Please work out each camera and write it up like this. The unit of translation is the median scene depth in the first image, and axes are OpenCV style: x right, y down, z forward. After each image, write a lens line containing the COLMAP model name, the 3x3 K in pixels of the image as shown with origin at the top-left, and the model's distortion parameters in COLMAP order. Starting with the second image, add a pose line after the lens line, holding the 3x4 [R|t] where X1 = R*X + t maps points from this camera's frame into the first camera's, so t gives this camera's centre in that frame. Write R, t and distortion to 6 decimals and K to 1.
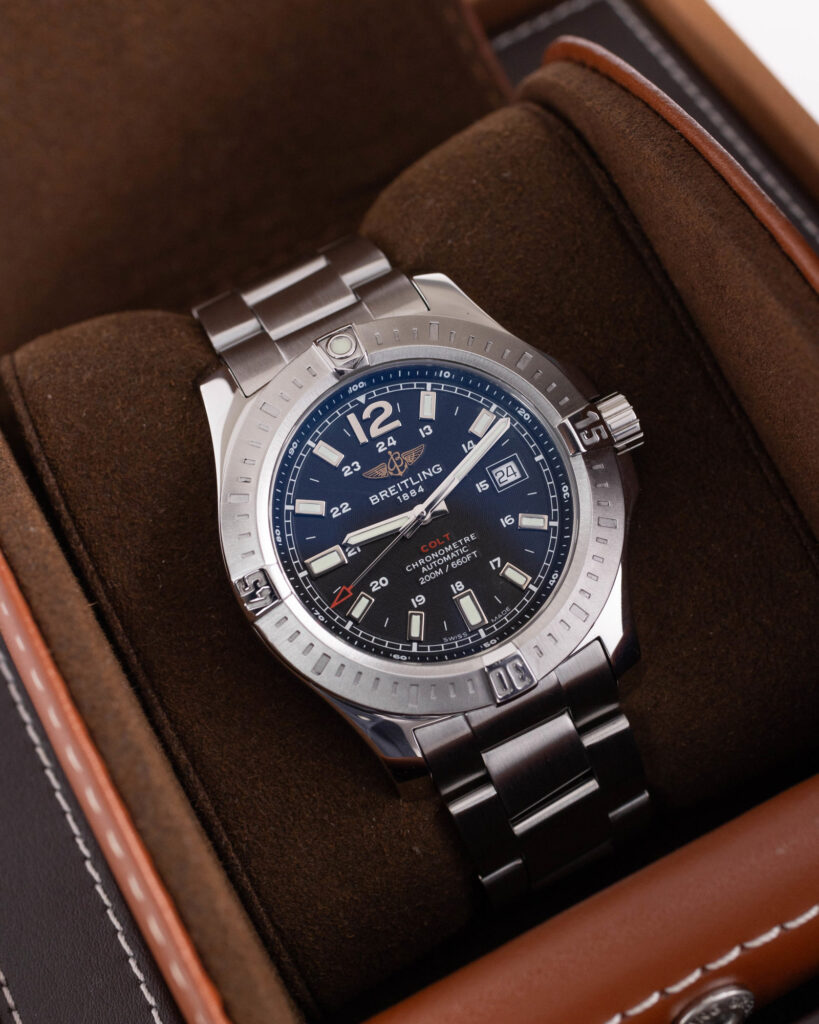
lens RADIAL K [[2027.3, 0, 407.9], [0, 2027.3, 511.6], [0, 0, 1]] dist [0.081231, 0.000000]
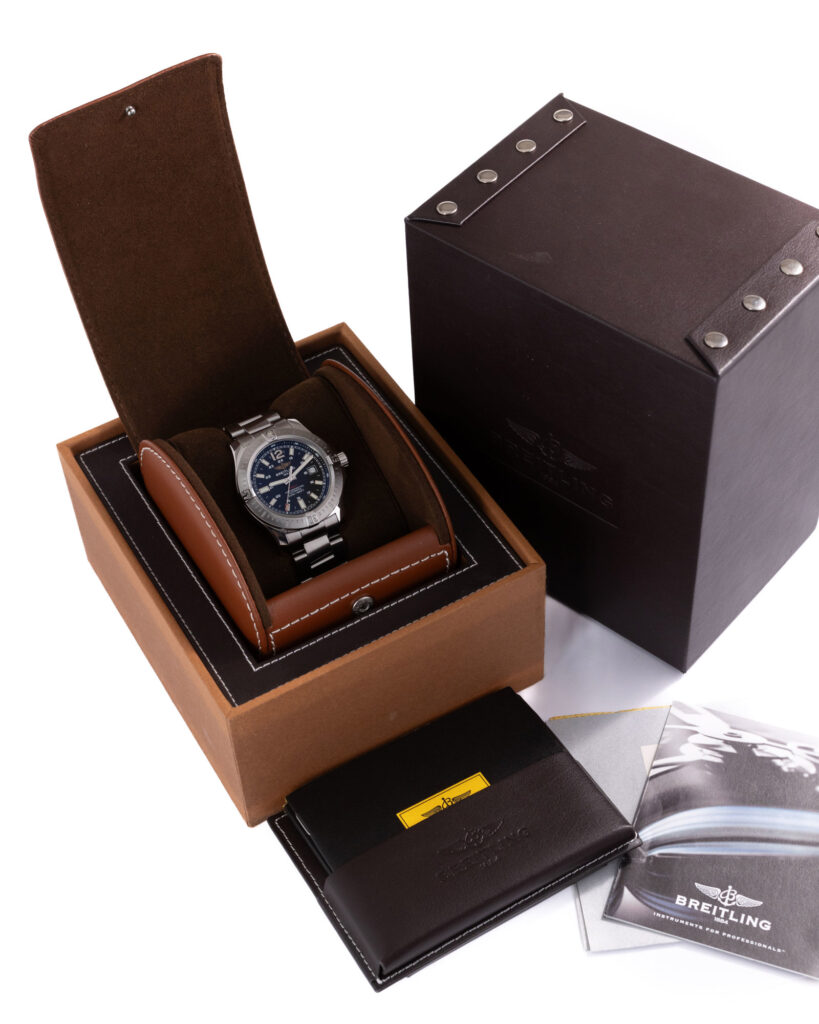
lens RADIAL K [[2027.3, 0, 409.8], [0, 2027.3, 512.4], [0, 0, 1]] dist [0.081231, 0.000000]
pose [[0.989599, 0.036540, 0.139136, -0.293550], [-0.013543, 0.986571, -0.162771, 0.671245], [-0.143216, 0.159193, 0.976804, -2.700772]]
